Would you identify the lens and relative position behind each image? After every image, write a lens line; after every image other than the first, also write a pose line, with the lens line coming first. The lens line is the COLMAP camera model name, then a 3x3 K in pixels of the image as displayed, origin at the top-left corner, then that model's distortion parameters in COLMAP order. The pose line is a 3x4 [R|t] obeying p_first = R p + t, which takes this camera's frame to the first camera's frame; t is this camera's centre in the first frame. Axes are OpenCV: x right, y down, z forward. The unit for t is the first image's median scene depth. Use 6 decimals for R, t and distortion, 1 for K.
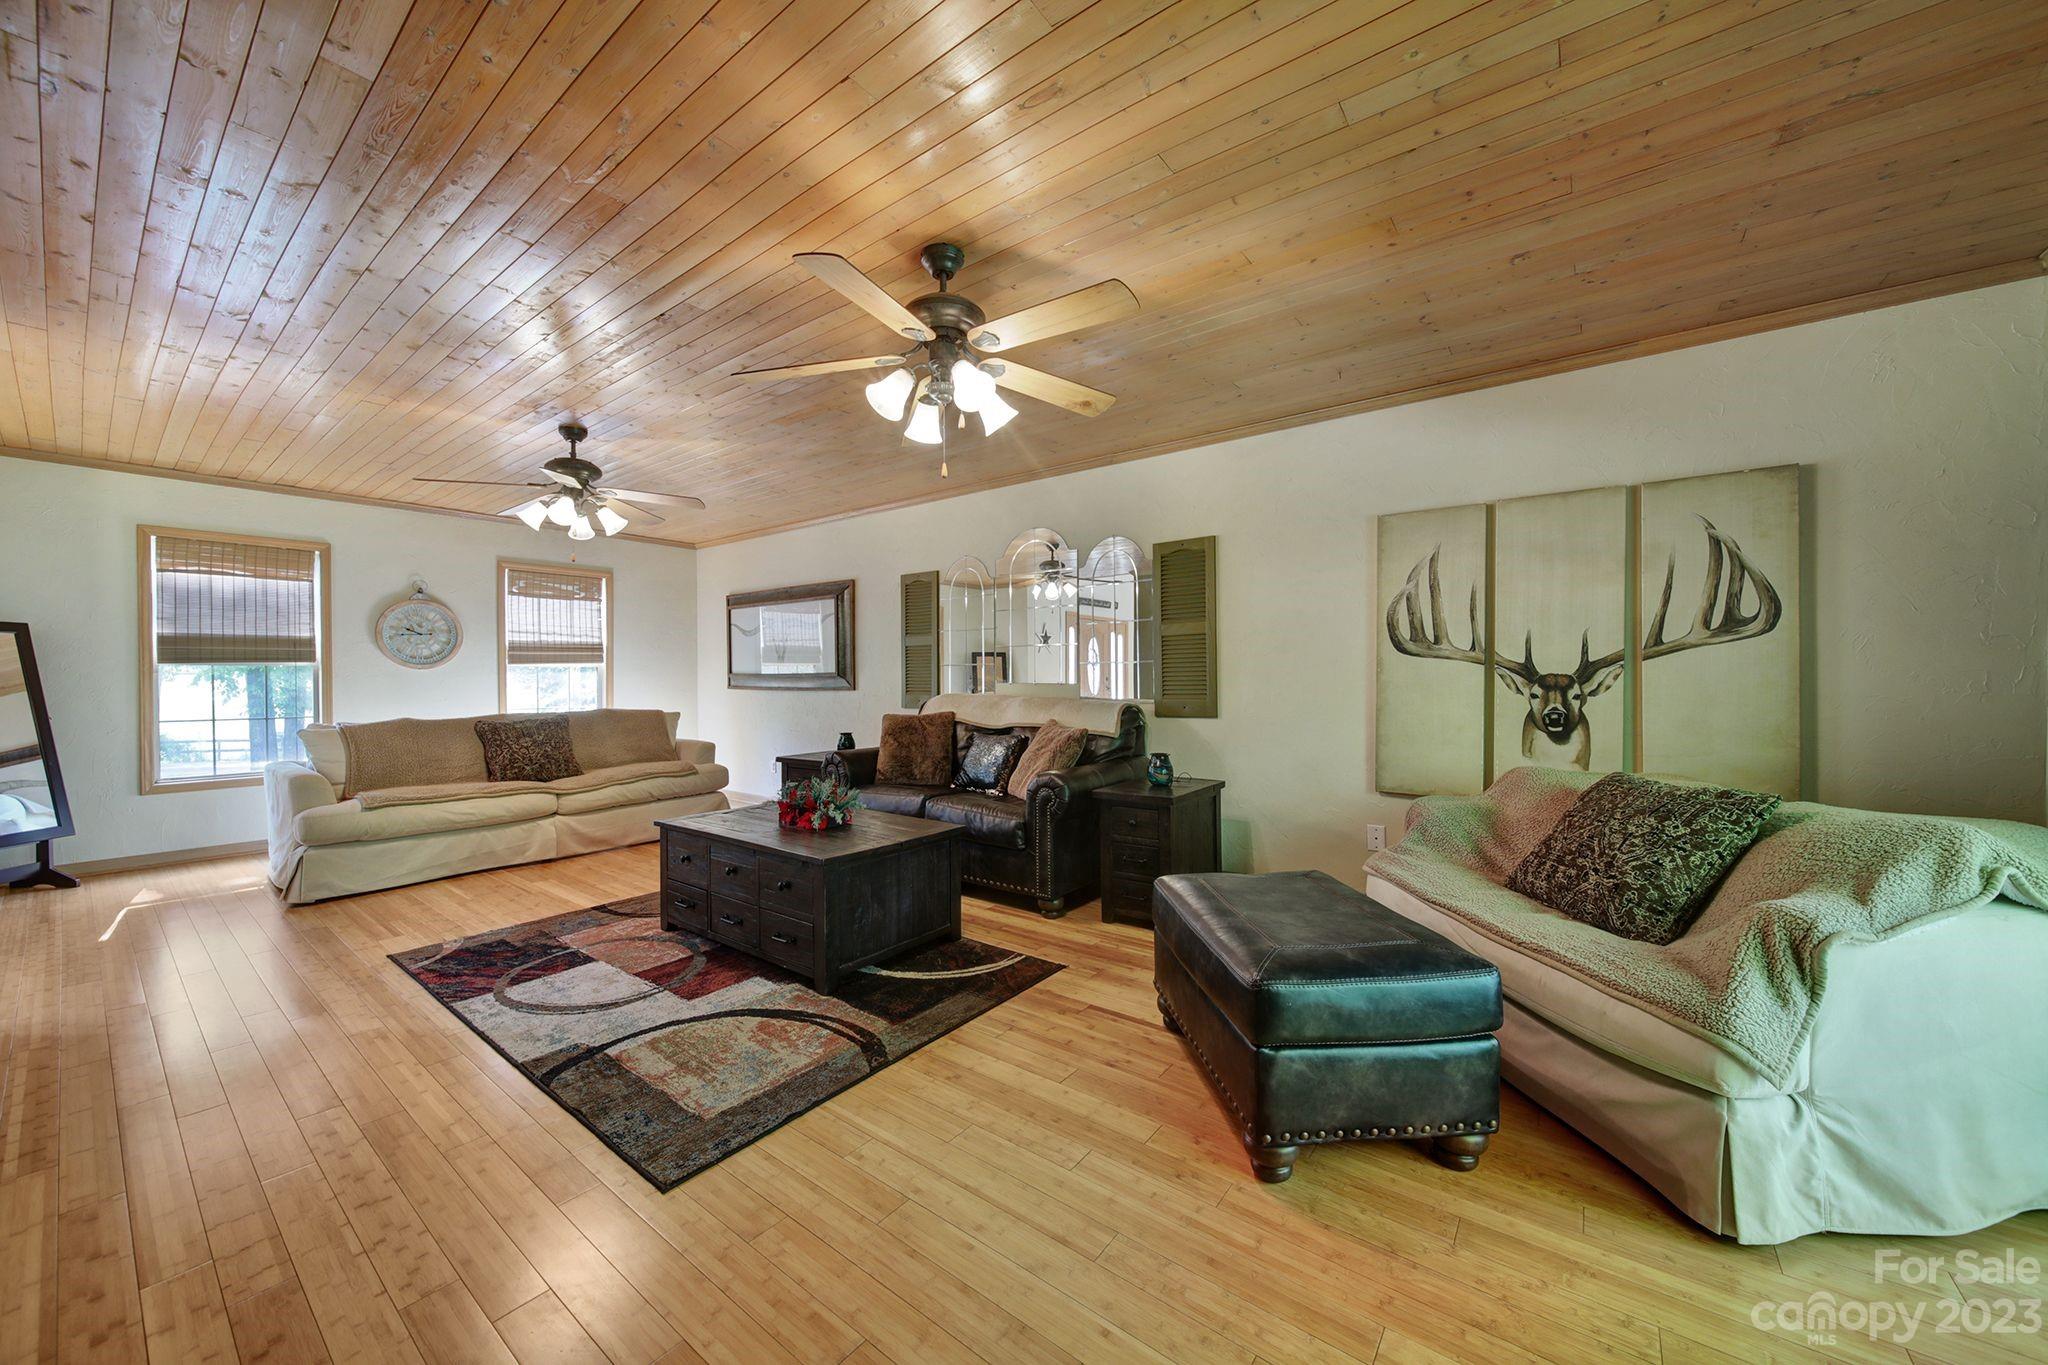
lens RADIAL K [[722.7, 0, 1016.8], [0, 722.7, 687.1], [0, 0, 1]] dist [0.001192, -0.001445]
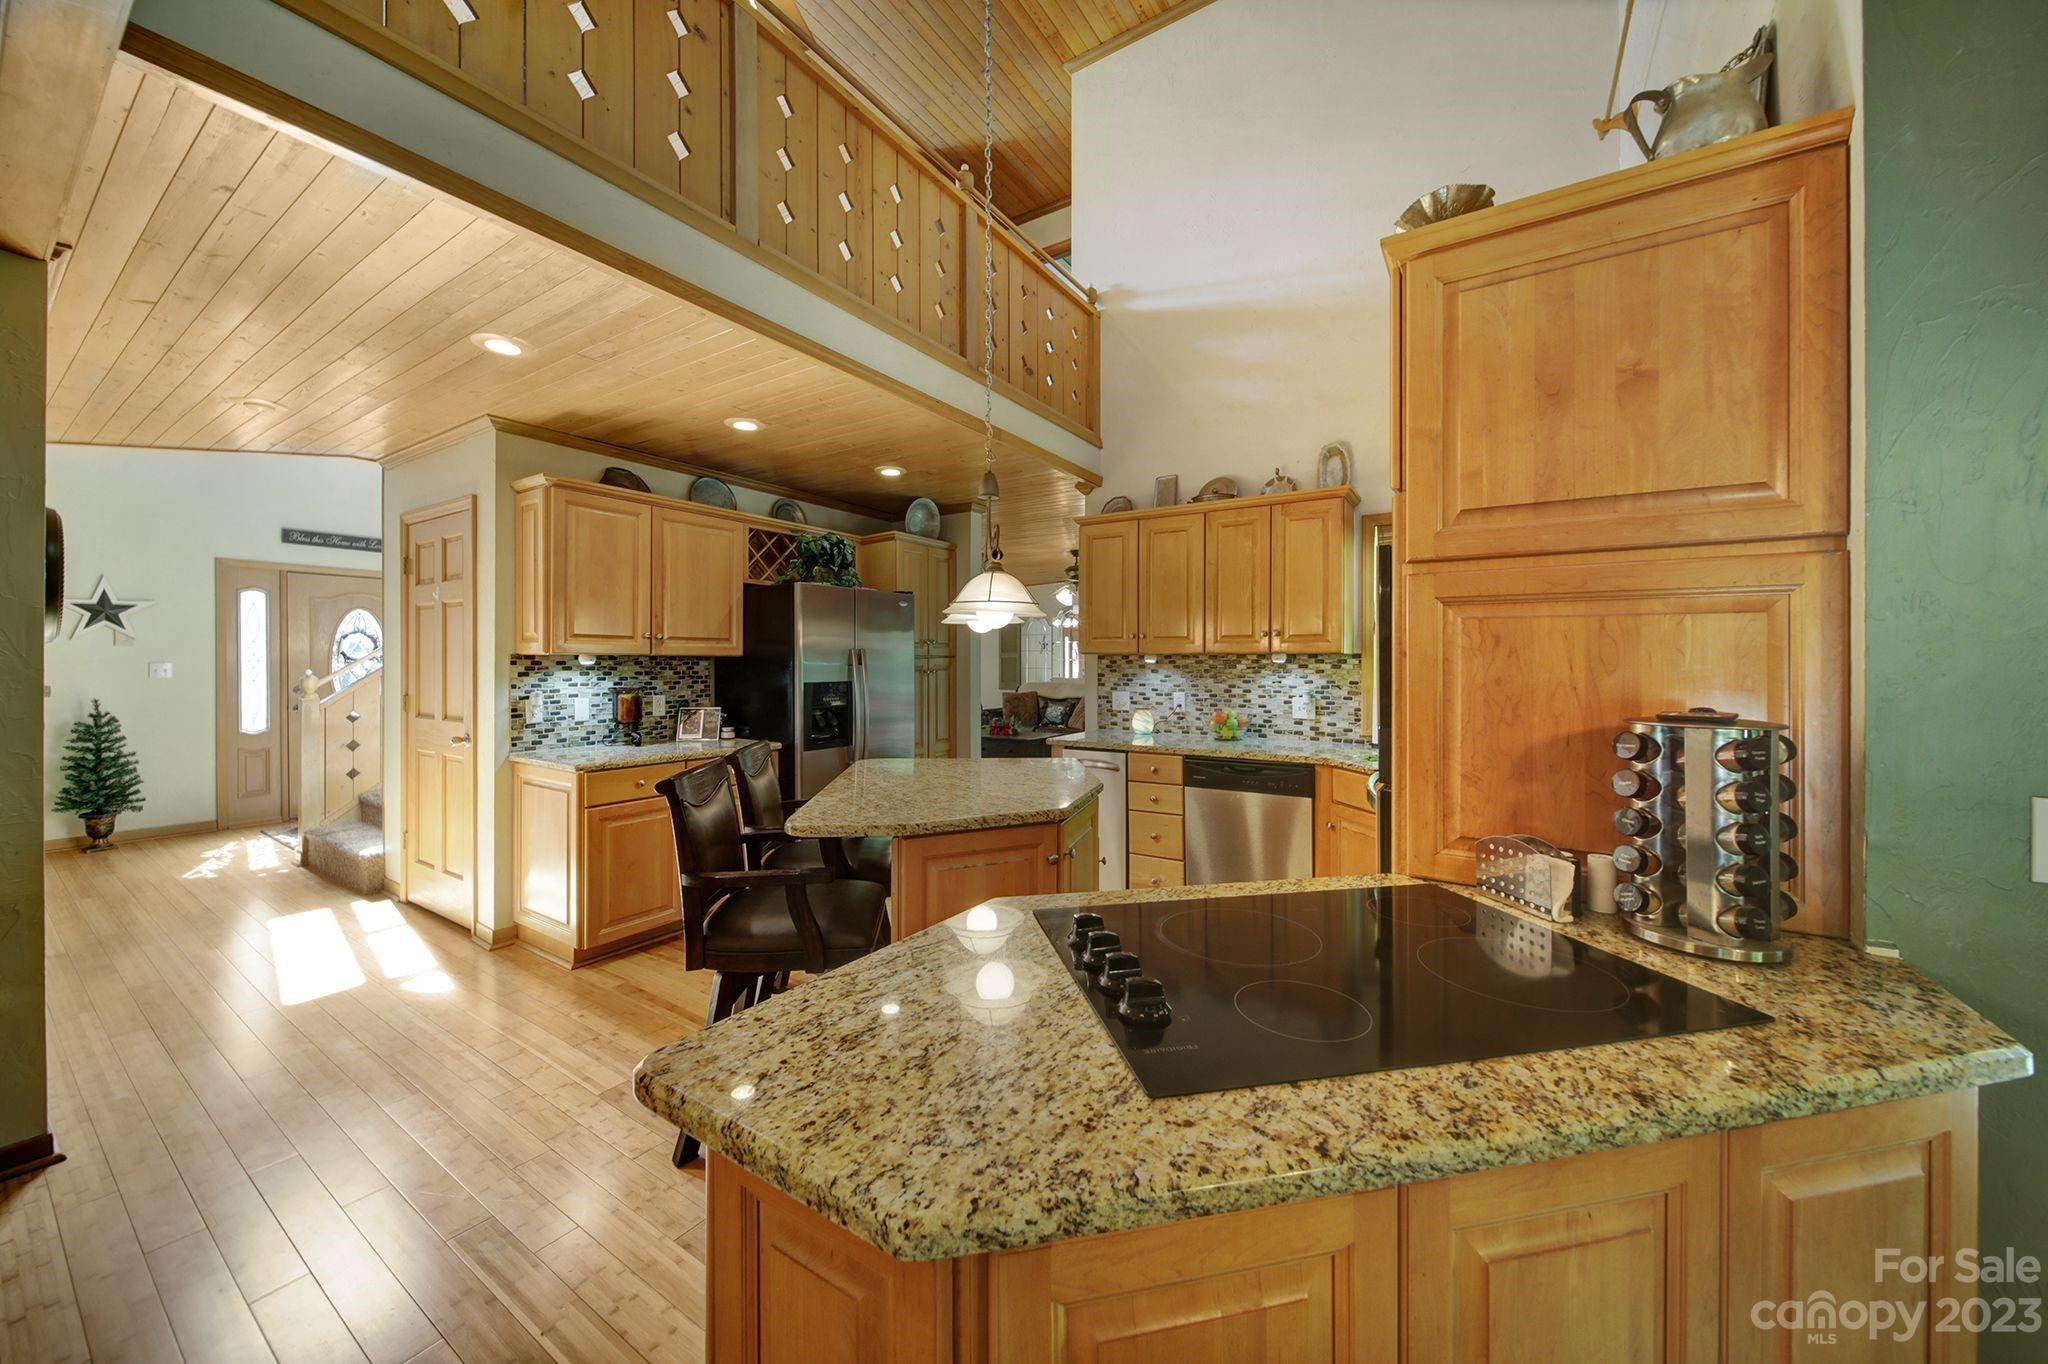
lens RADIAL K [[722.7, 0, 1027.4], [0, 722.7, 661.0], [0, 0, 1]] dist [0.001192, -0.001445]
pose [[0.995682, 0.010275, 0.092261, -0.473515], [-0.008735, 0.999816, -0.017075, -0.028523], [-0.092419, 0.016196, 0.995588, -1.704867]]
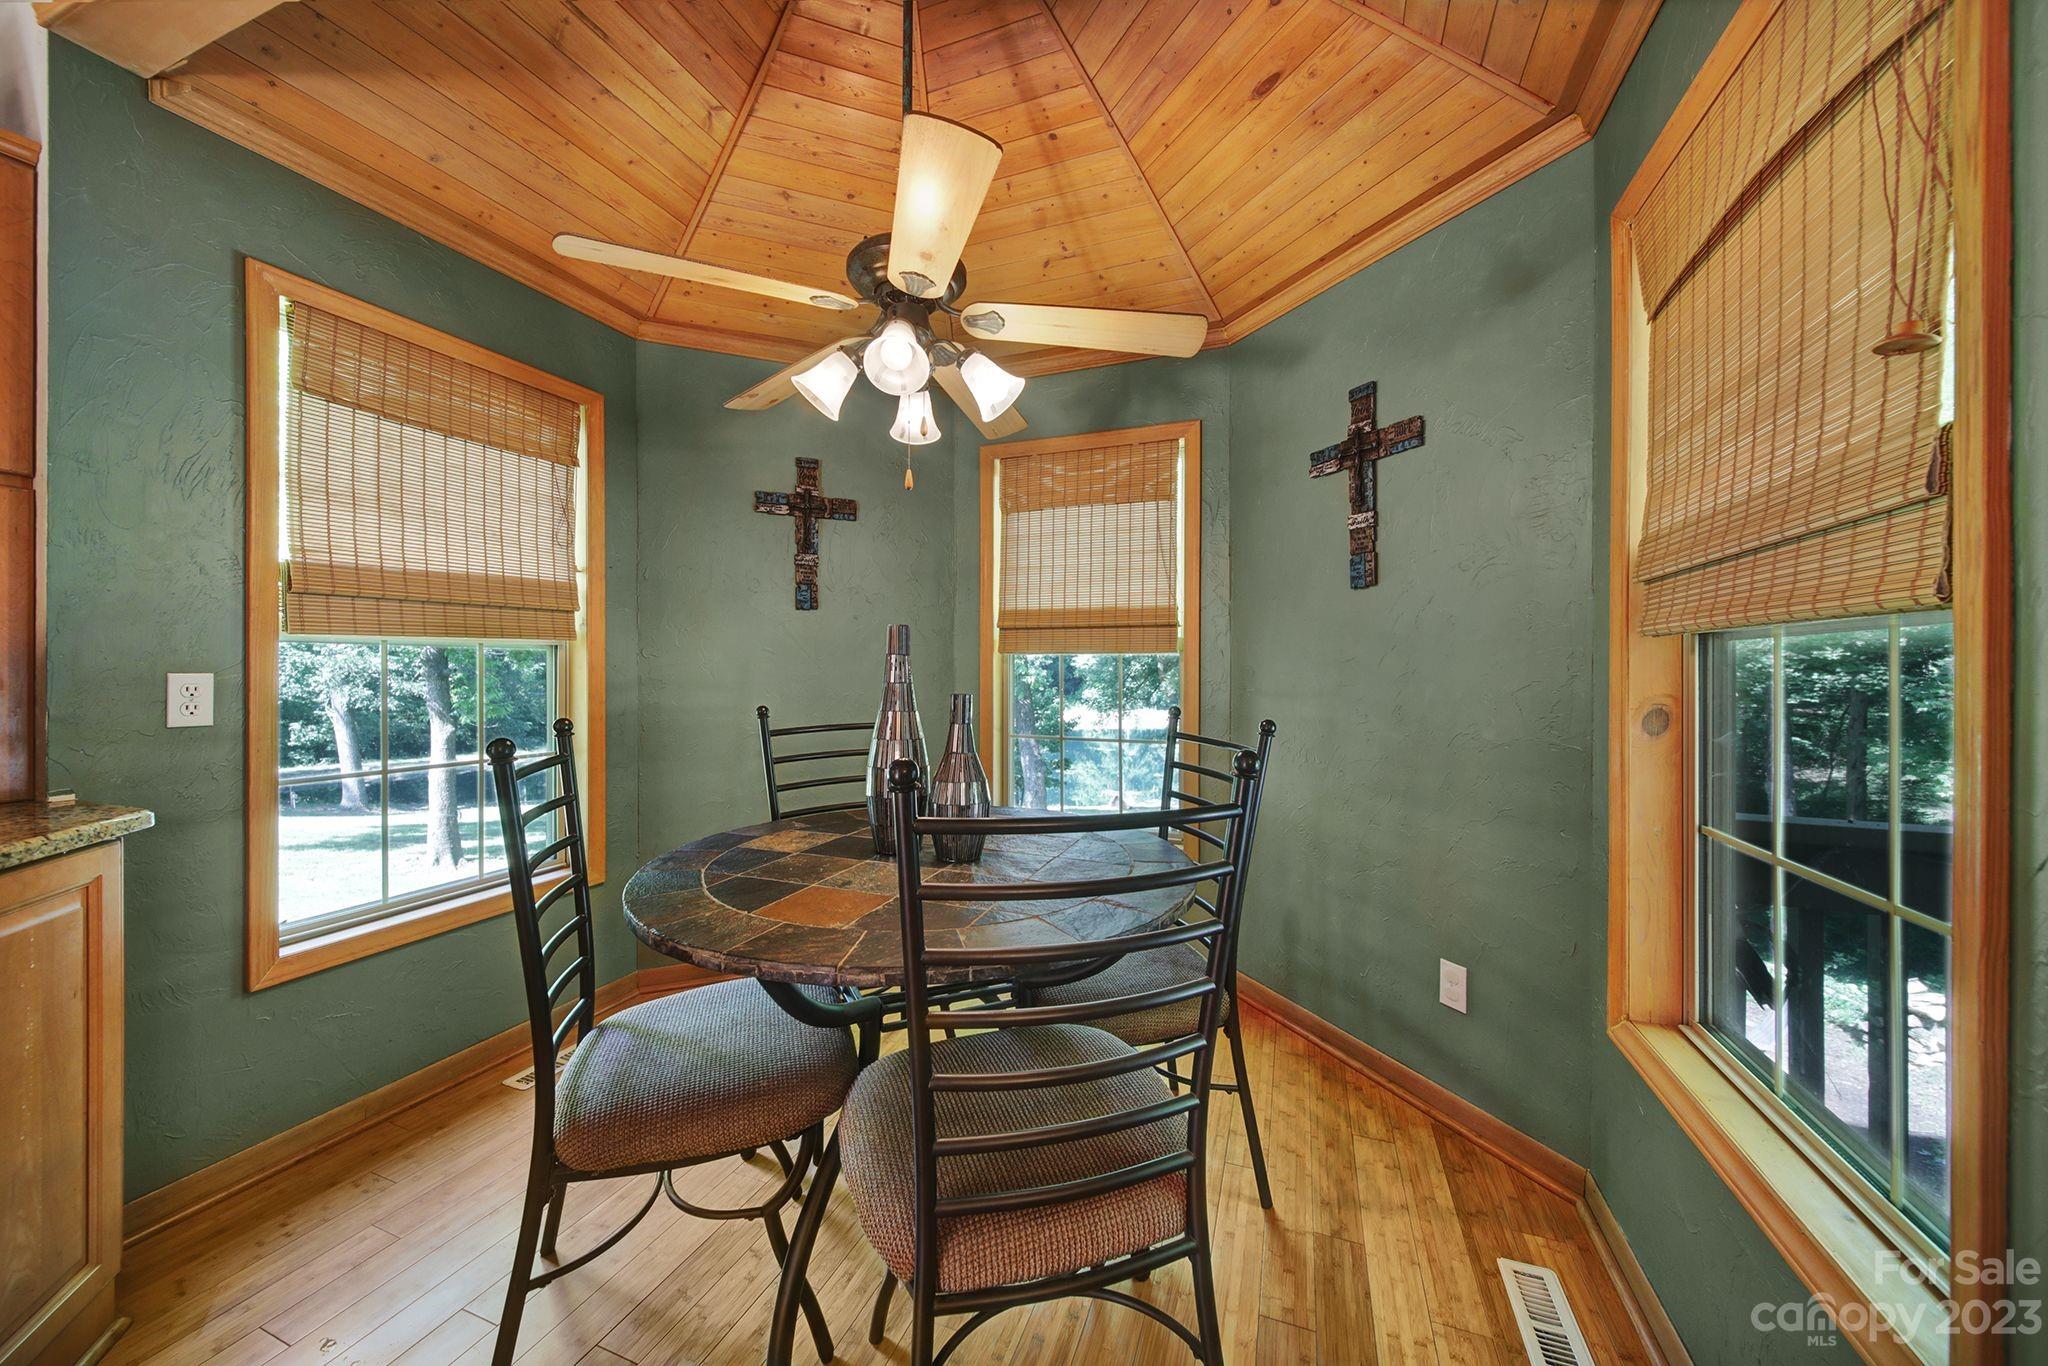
lens RADIAL K [[722.7, 0, 1036.3], [0, 722.7, 669.4], [0, 0, 1]] dist [0.001192, -0.001445]
pose [[-0.292440, 0.005552, 0.956268, -0.662180], [0.011437, 0.999932, -0.002308, 0.031837], [-0.956215, 0.010262, -0.292484, -1.864255]]
